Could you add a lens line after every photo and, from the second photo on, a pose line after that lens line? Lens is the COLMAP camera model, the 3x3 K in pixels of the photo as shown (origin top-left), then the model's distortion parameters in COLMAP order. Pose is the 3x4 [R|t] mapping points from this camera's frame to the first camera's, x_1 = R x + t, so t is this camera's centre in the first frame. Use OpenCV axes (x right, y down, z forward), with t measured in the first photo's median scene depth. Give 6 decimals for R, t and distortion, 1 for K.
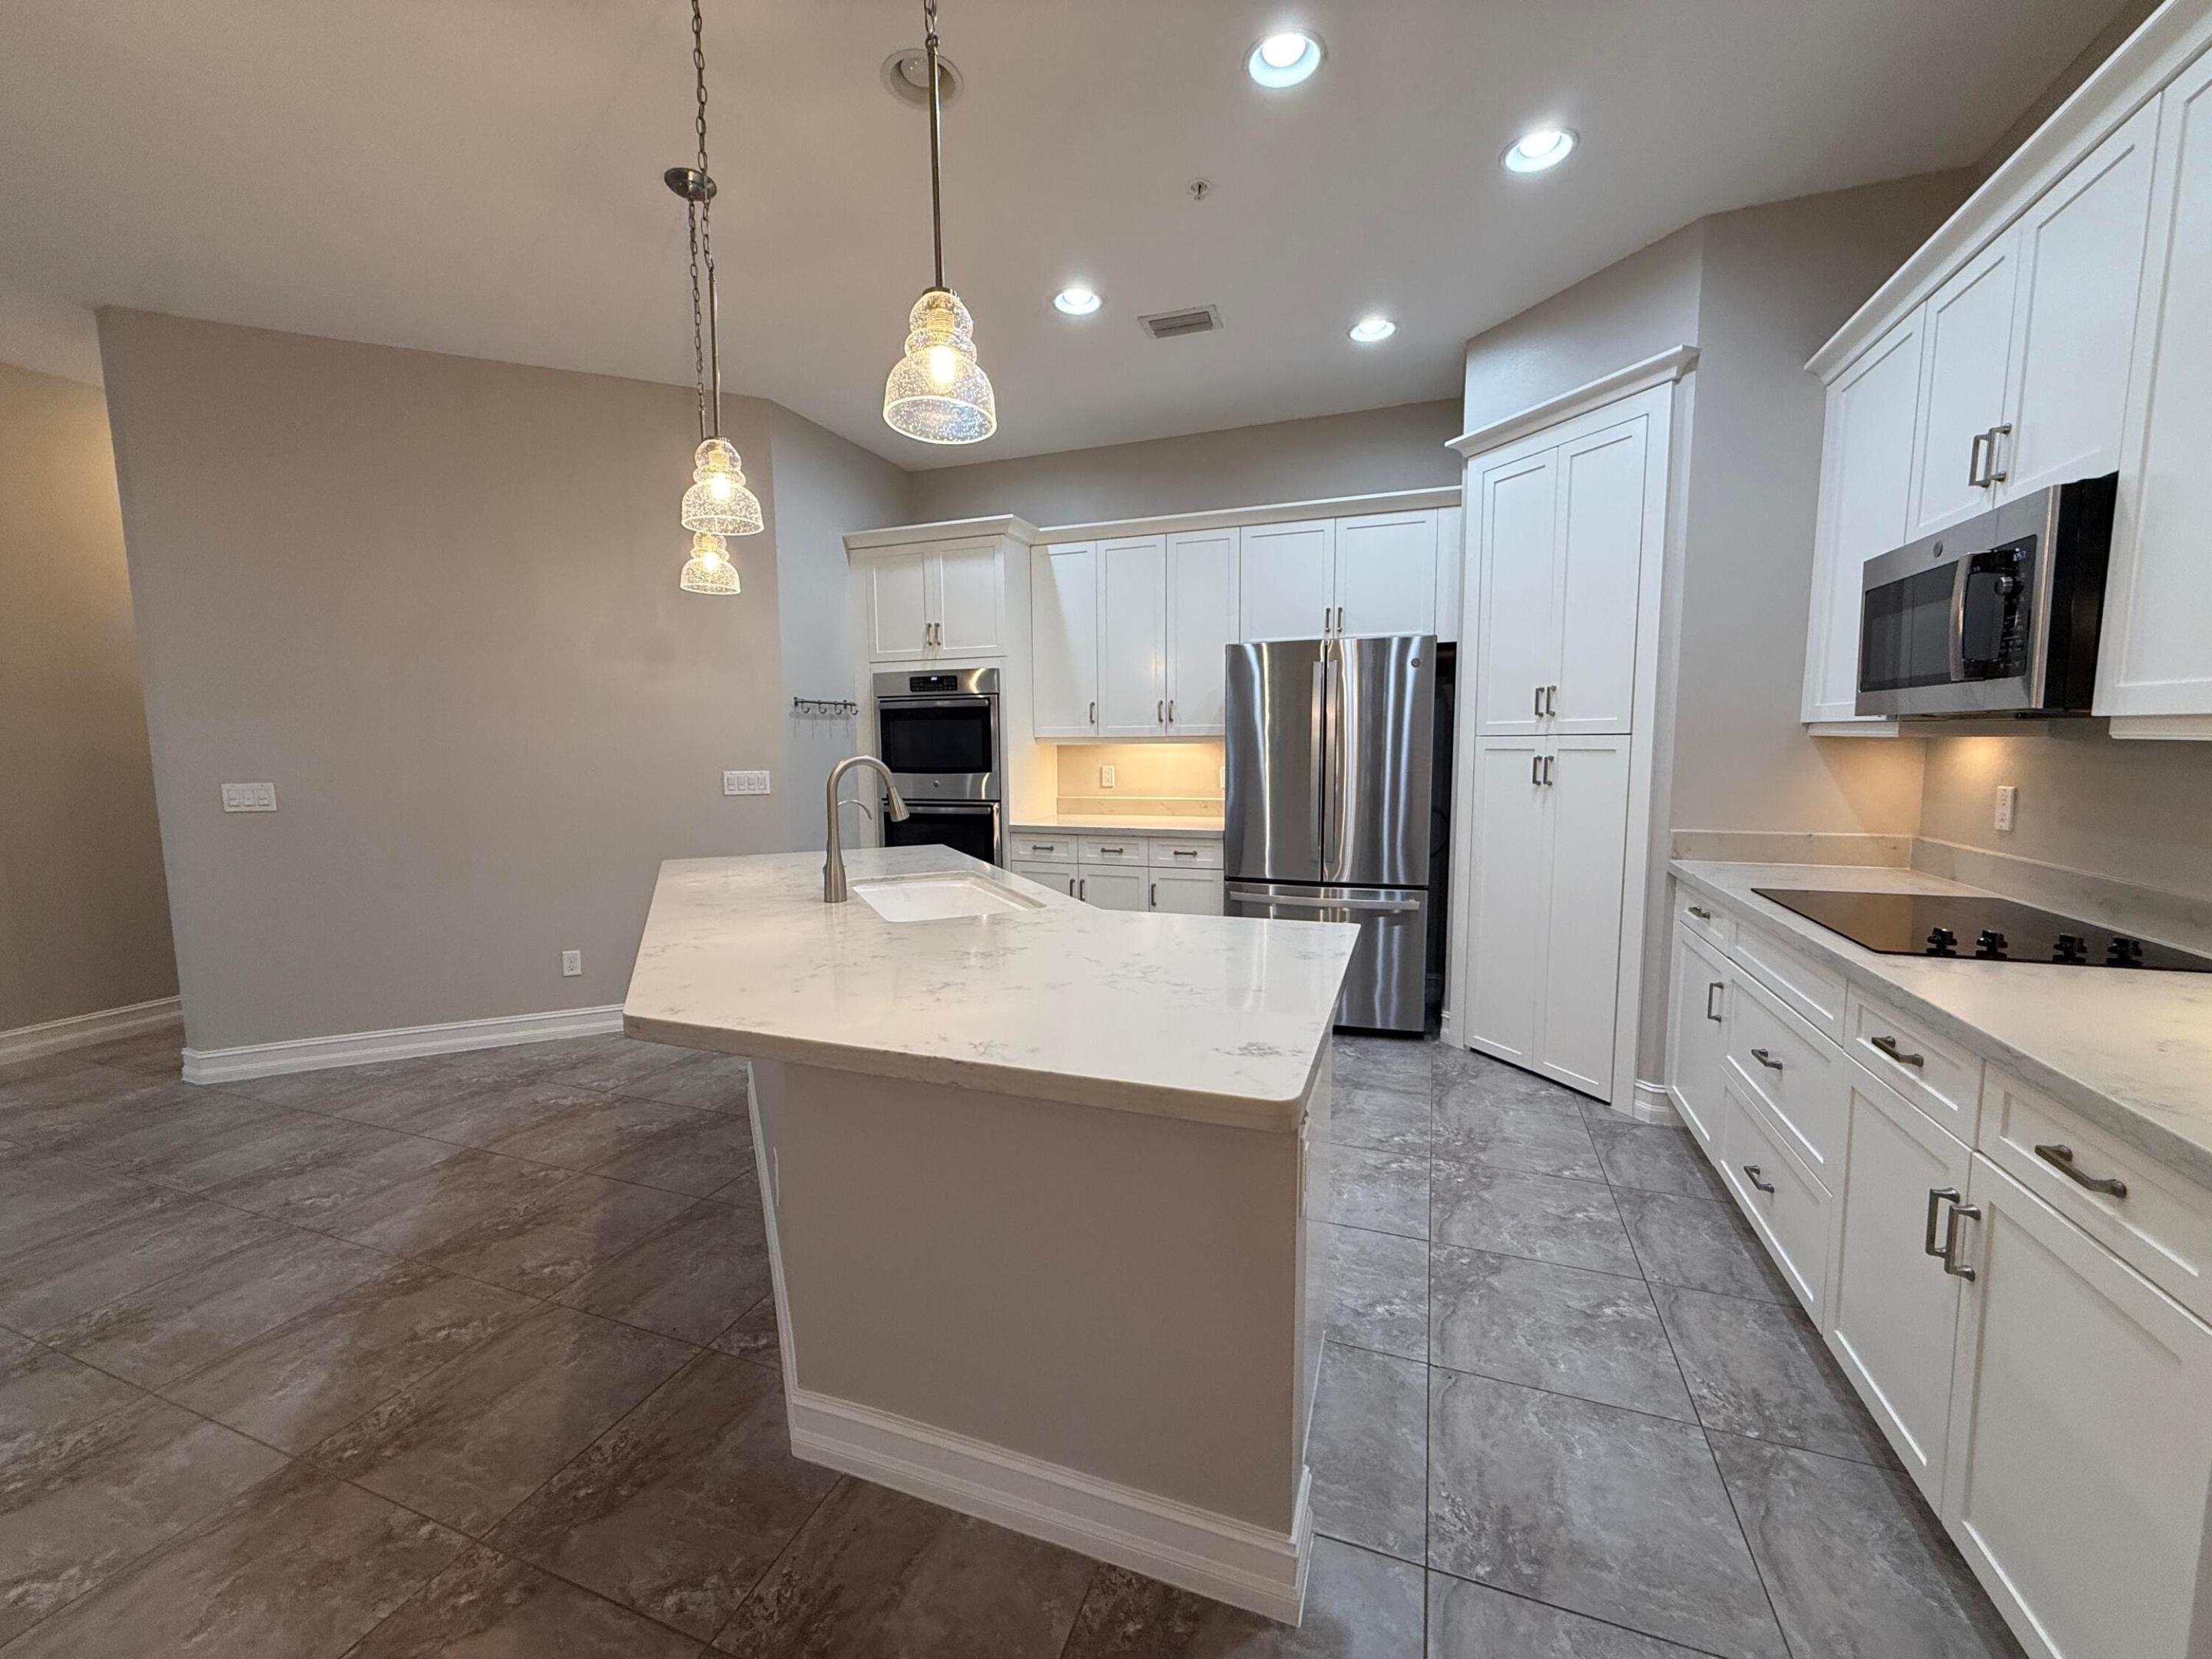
lens RADIAL K [[880.7, 0, 1099.6], [0, 880.7, 829.4], [0, 0, 1]] dist [0.000547, 0.000083]
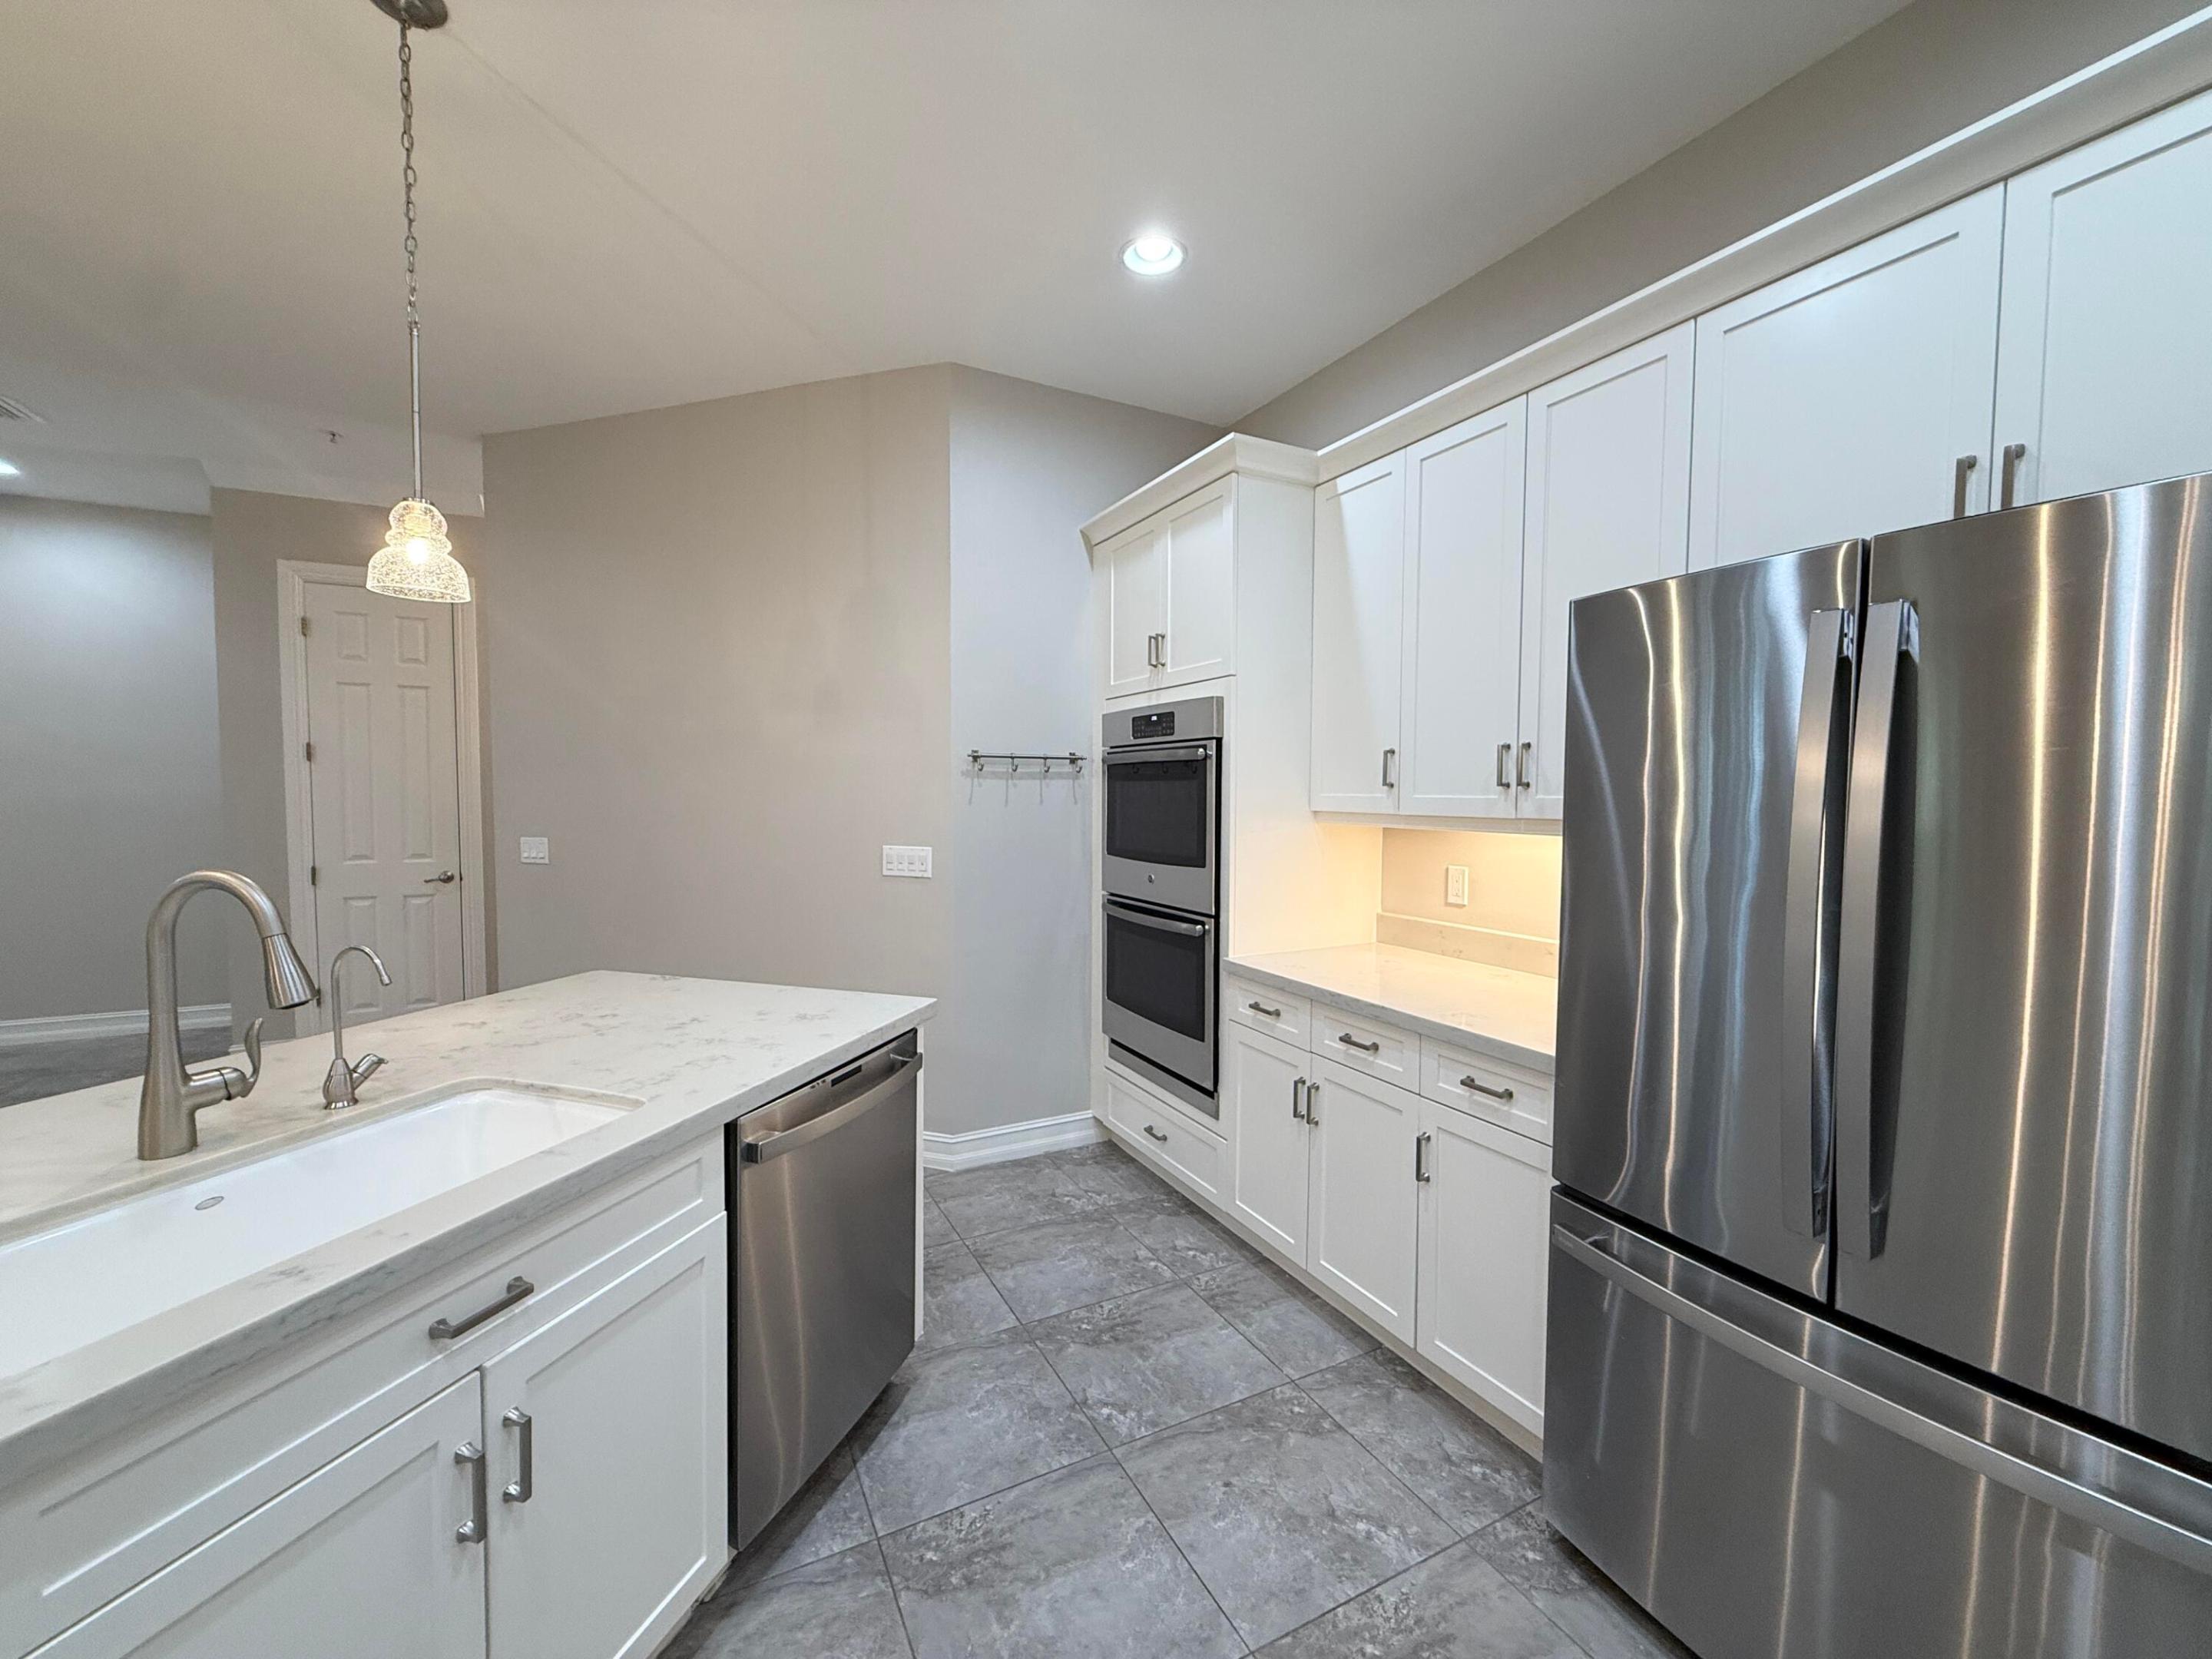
lens RADIAL K [[880.7, 0, 1098.2], [0, 880.7, 831.8], [0, 0, 1]] dist [0.000547, 0.000083]
pose [[0.742166, 0.044412, -0.668743, 0.317067], [-0.079802, 0.996559, -0.022382, -0.098798], [0.665448, 0.069978, 0.743157, 0.703922]]
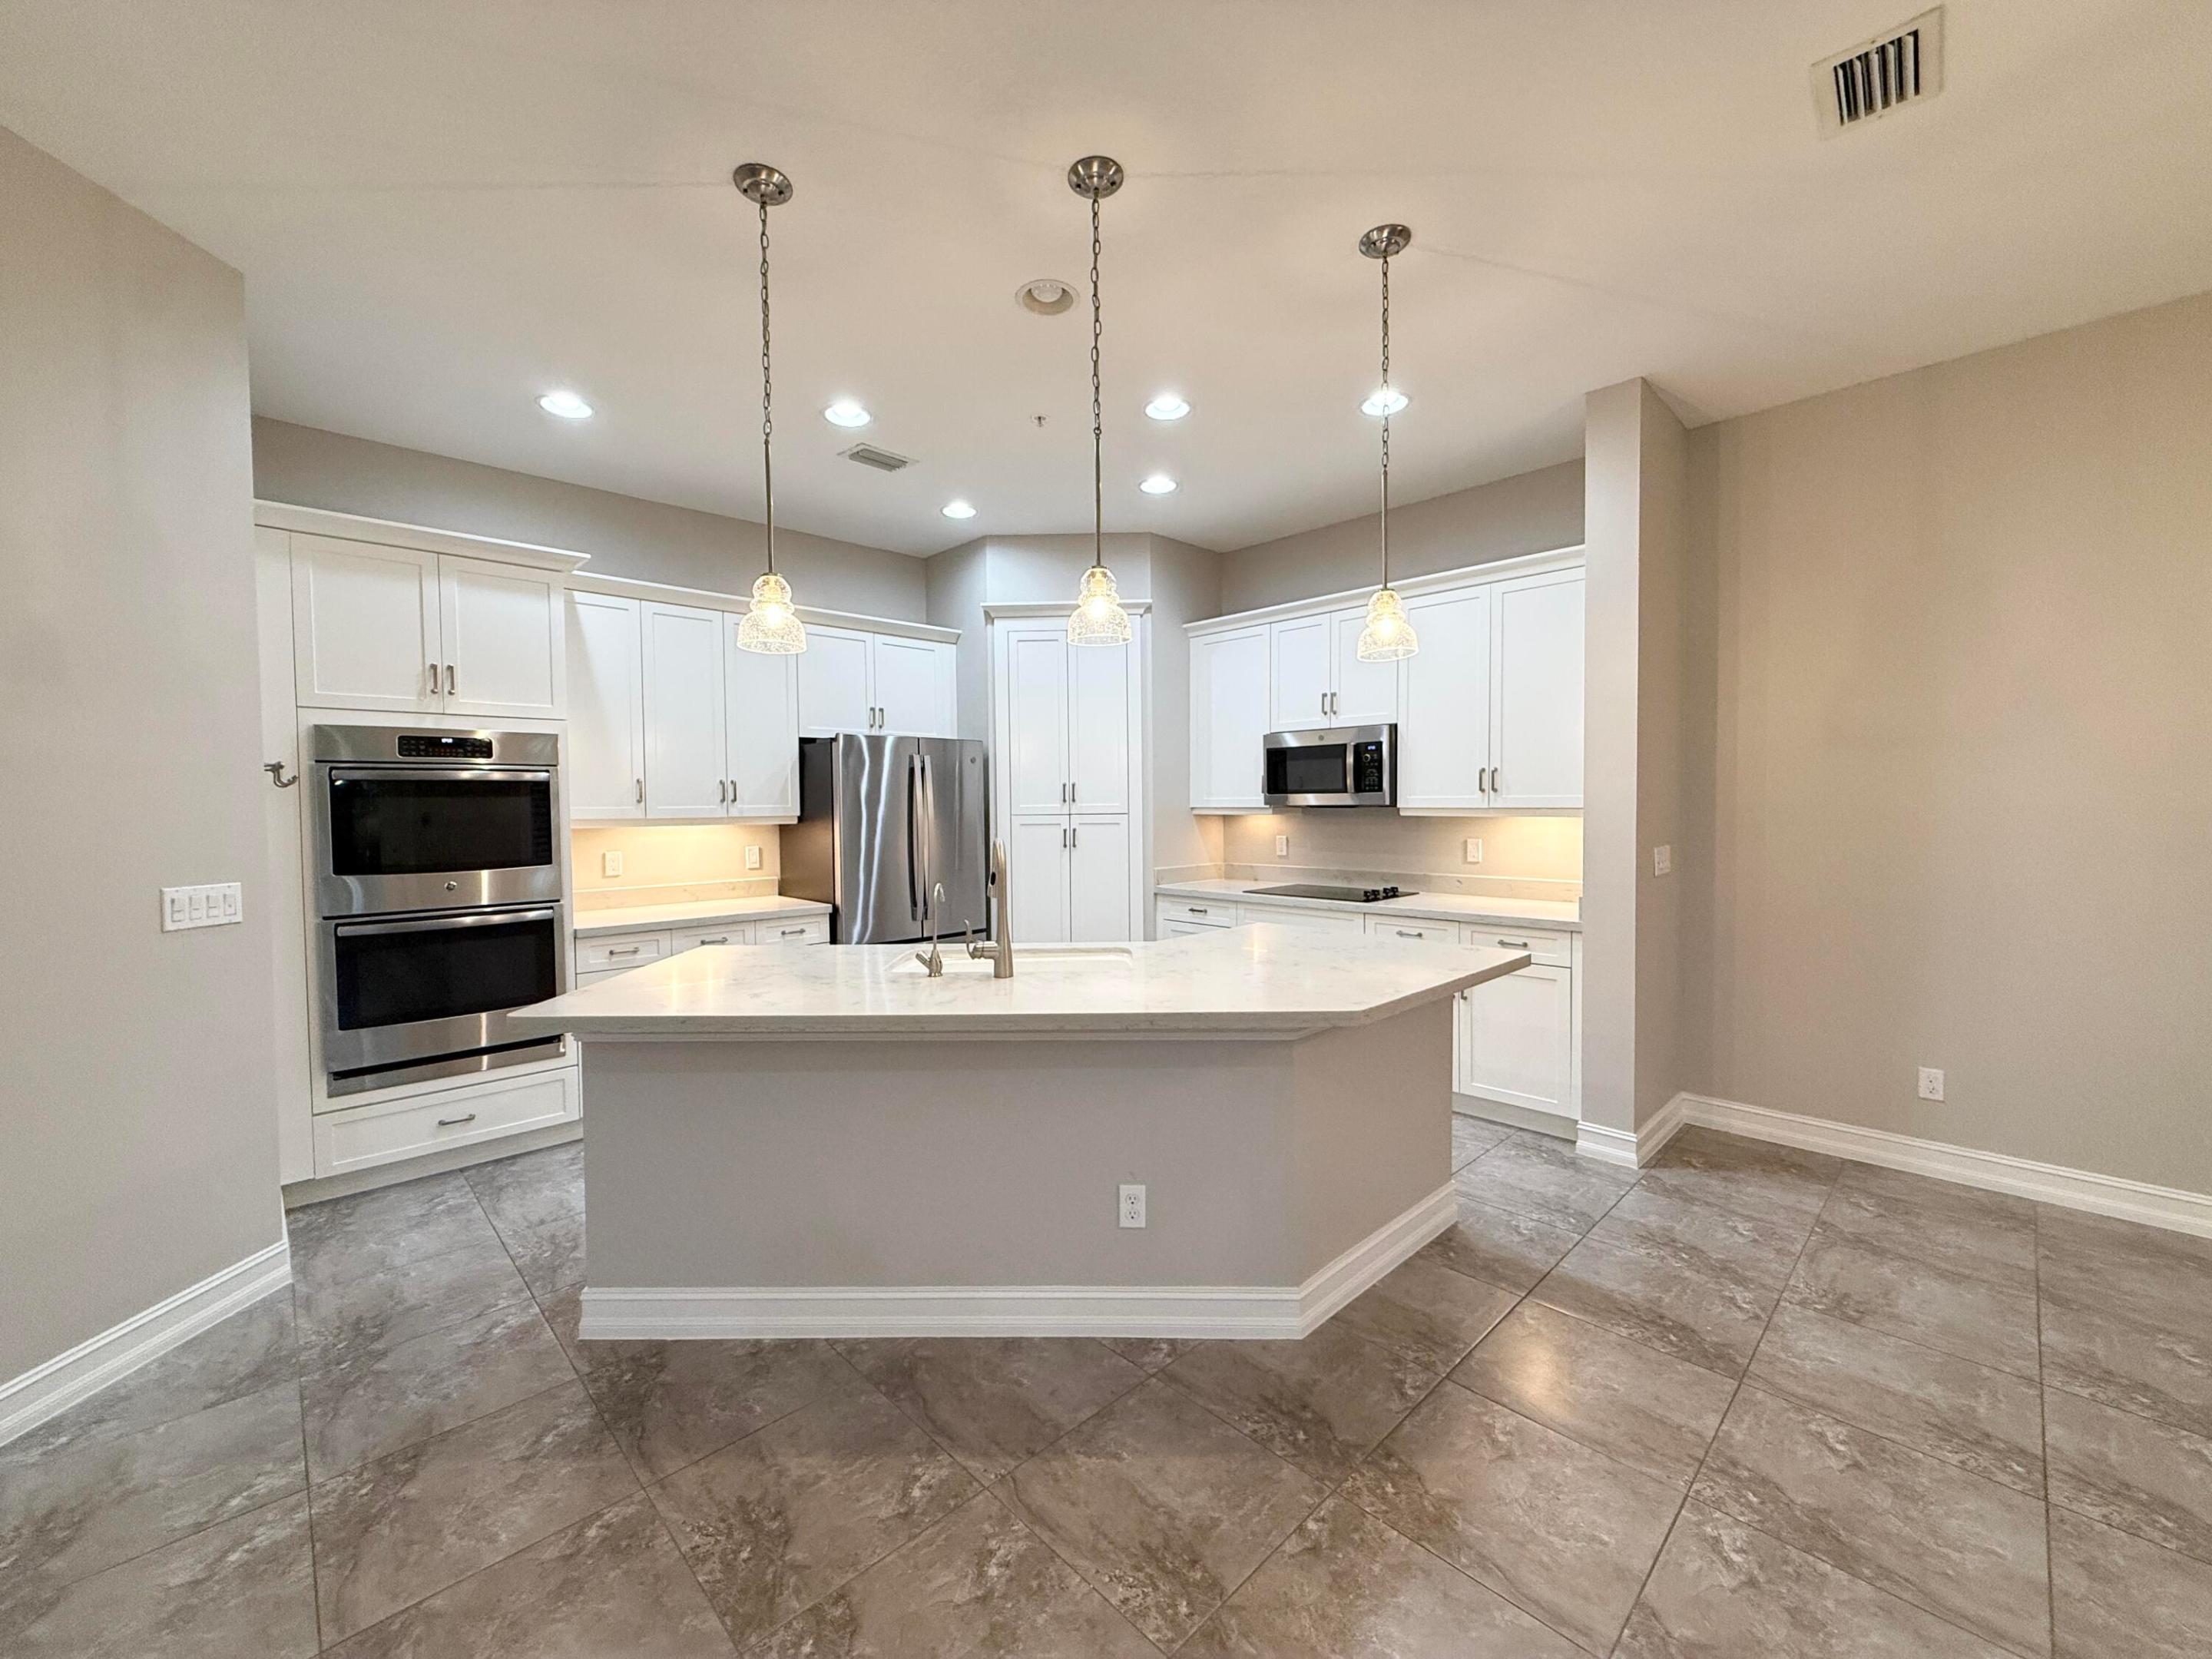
lens RADIAL K [[880.7, 0, 1099.7], [0, 880.7, 830.0], [0, 0, 1]] dist [0.000547, 0.000083]
pose [[0.430021, -0.021967, 0.902552, -0.871386], [0.098750, 0.994850, -0.022836, -0.041686], [-0.897402, 0.098947, 0.429975, 0.311963]]
